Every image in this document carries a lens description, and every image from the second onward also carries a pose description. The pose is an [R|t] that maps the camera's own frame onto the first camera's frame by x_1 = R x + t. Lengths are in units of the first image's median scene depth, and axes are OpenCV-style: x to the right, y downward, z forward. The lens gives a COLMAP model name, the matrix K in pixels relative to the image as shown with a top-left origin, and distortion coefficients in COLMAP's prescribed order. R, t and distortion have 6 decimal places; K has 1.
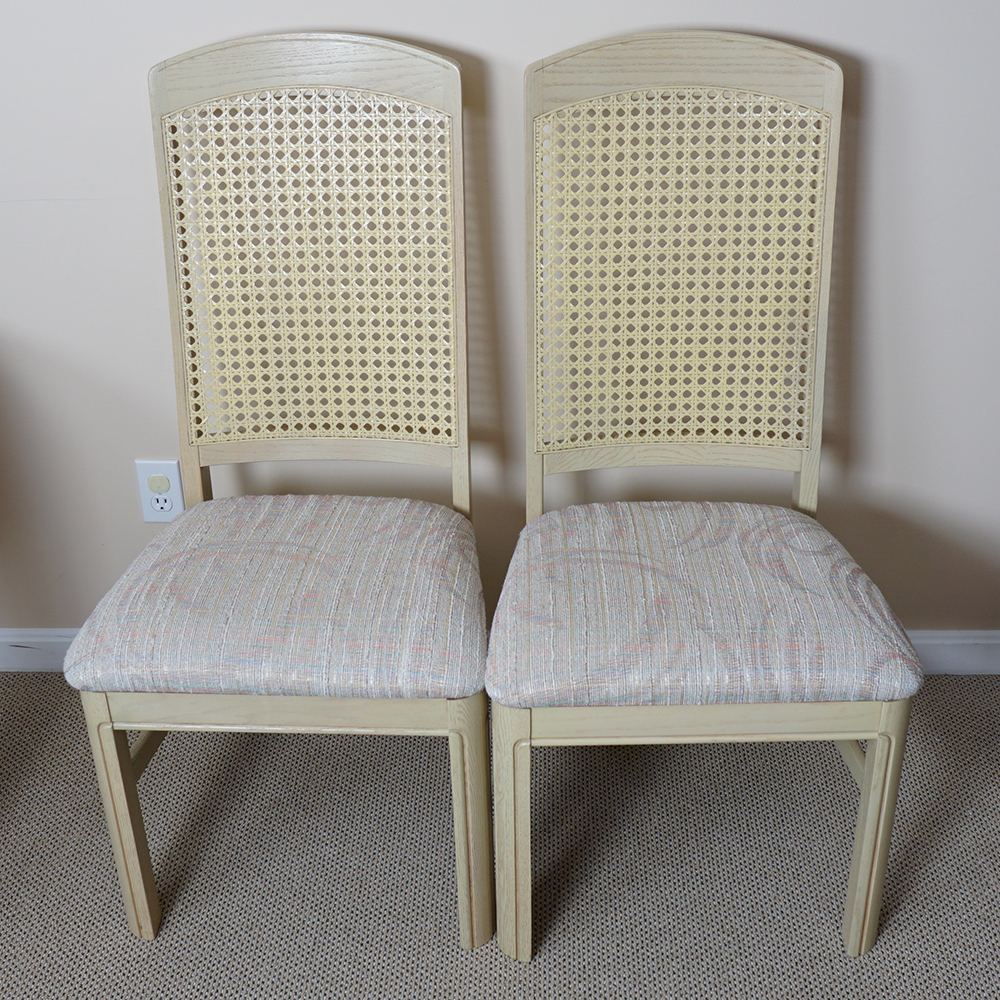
lens RADIAL K [[1353.7, 0, 500.4], [0, 1353.7, 493.1], [0, 0, 1]] dist [-0.066535, 0.000000]
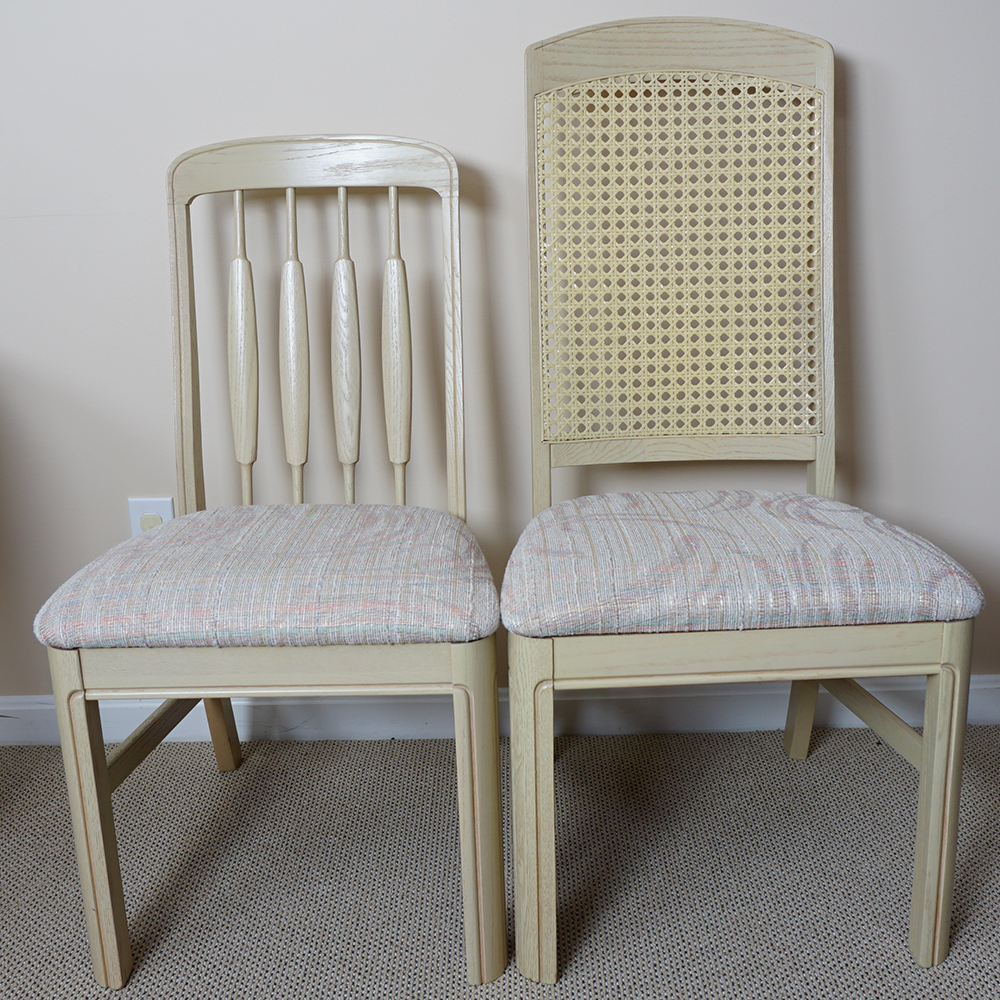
lens RADIAL K [[1211.4, 0, 500.3], [0, 1211.4, 503.6], [0, 0, 1]] dist [-0.054271, 0.000000]
pose [[0.999656, -0.015637, 0.021043, -0.024236], [0.020053, 0.973101, -0.229503, 0.222270], [-0.016888, 0.229846, 0.973080, 0.176842]]
